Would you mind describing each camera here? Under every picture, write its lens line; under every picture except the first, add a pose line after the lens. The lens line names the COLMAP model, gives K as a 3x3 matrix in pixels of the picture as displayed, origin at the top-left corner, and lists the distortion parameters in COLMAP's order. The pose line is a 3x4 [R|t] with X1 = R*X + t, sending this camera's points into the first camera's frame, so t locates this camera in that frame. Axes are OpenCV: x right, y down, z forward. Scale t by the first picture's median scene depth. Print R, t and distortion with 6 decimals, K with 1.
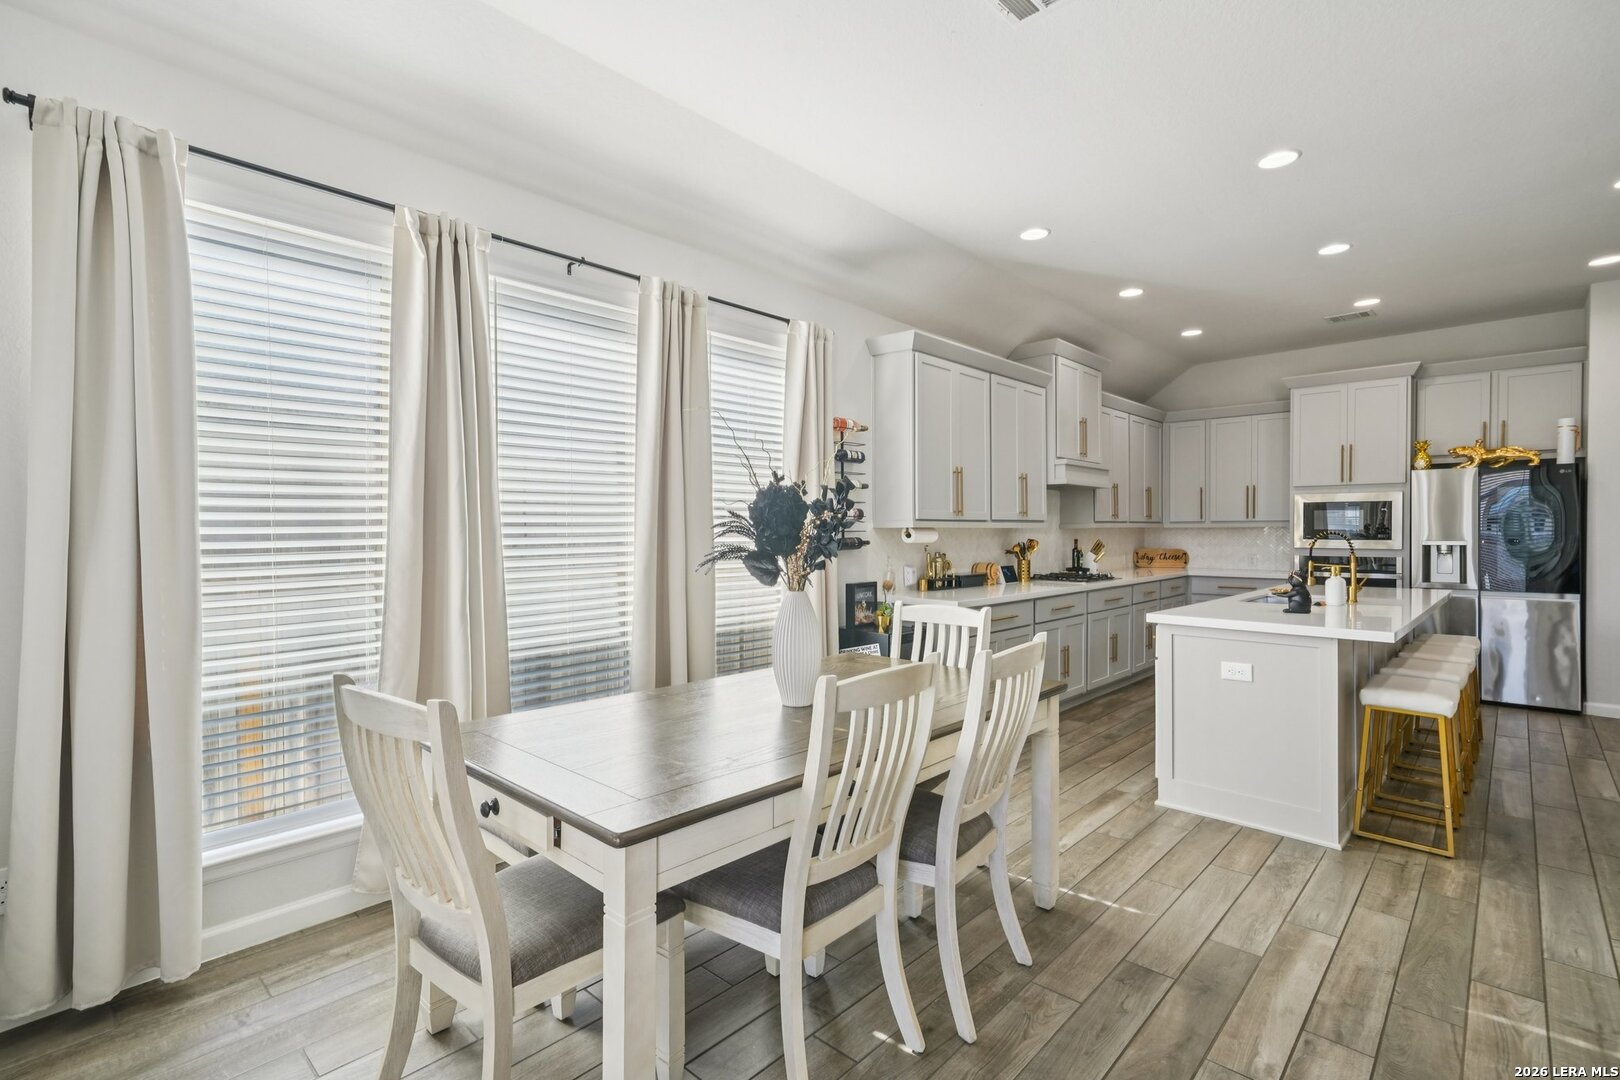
lens RADIAL K [[743.9, 0, 813.6], [0, 743.9, 535.5], [0, 0, 1]] dist [0.013357, 0.000314]
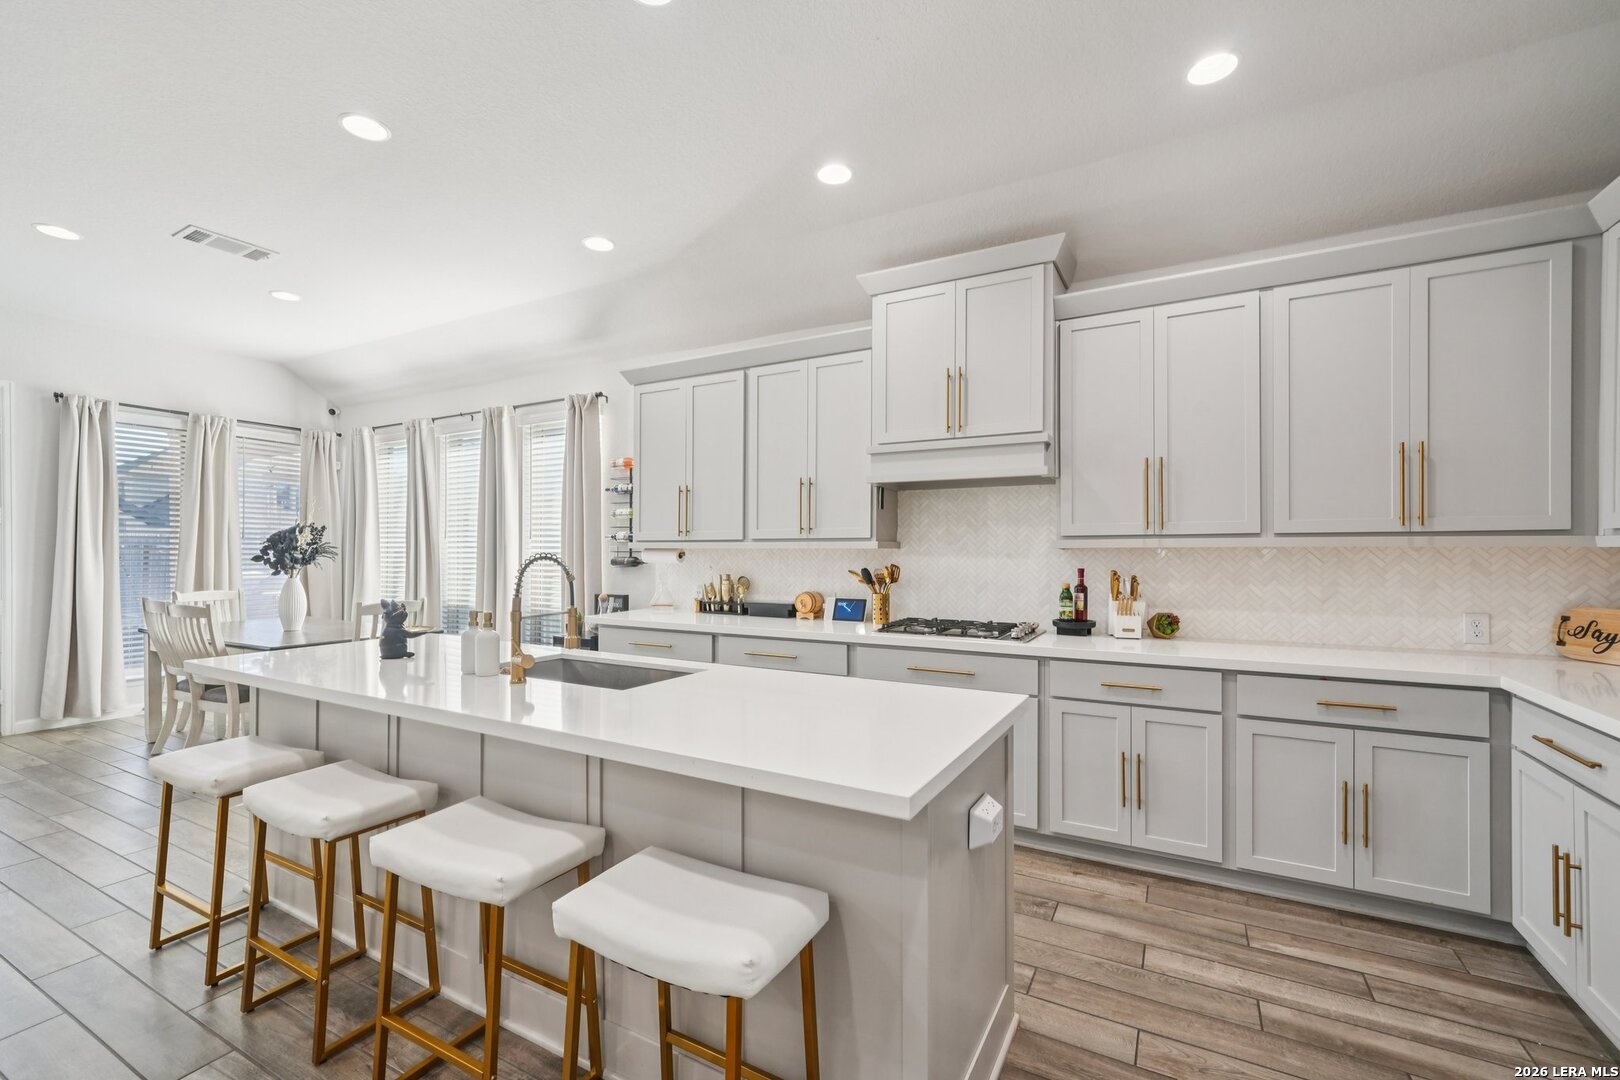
lens RADIAL K [[683.7, 0, 807.3], [0, 683.7, 556.6], [0, 0, 1]] dist [0.002673, 0.000916]
pose [[0.246664, 0.012102, -0.969026, 0.911956], [-0.008130, 0.999913, 0.010418, -0.008785], [0.969067, 0.005309, 0.246741, 0.780439]]
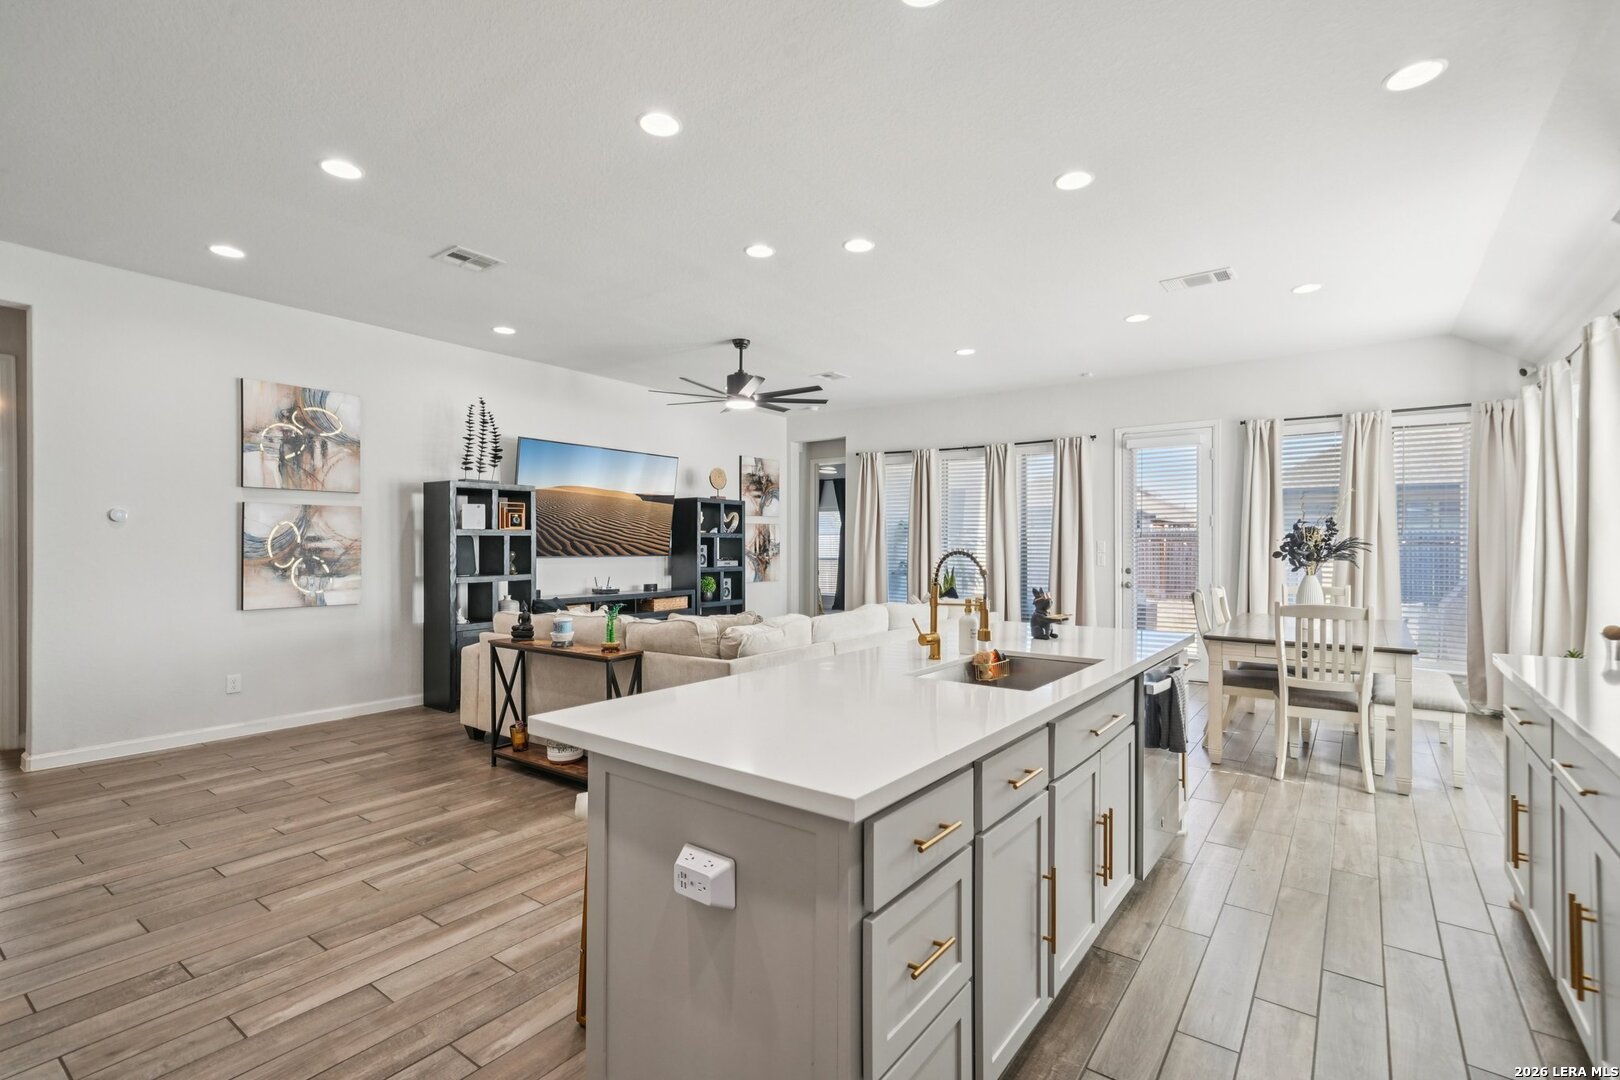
lens RADIAL K [[746.0, 0, 812.1], [0, 746.0, 545.5], [0, 0, 1]] dist [0.014472, 0.000310]
pose [[-0.993053, -0.000743, -0.117668, 0.650622], [-0.001873, 0.999953, 0.009488, -0.011421], [0.117656, 0.009643, -0.993008, 1.177287]]
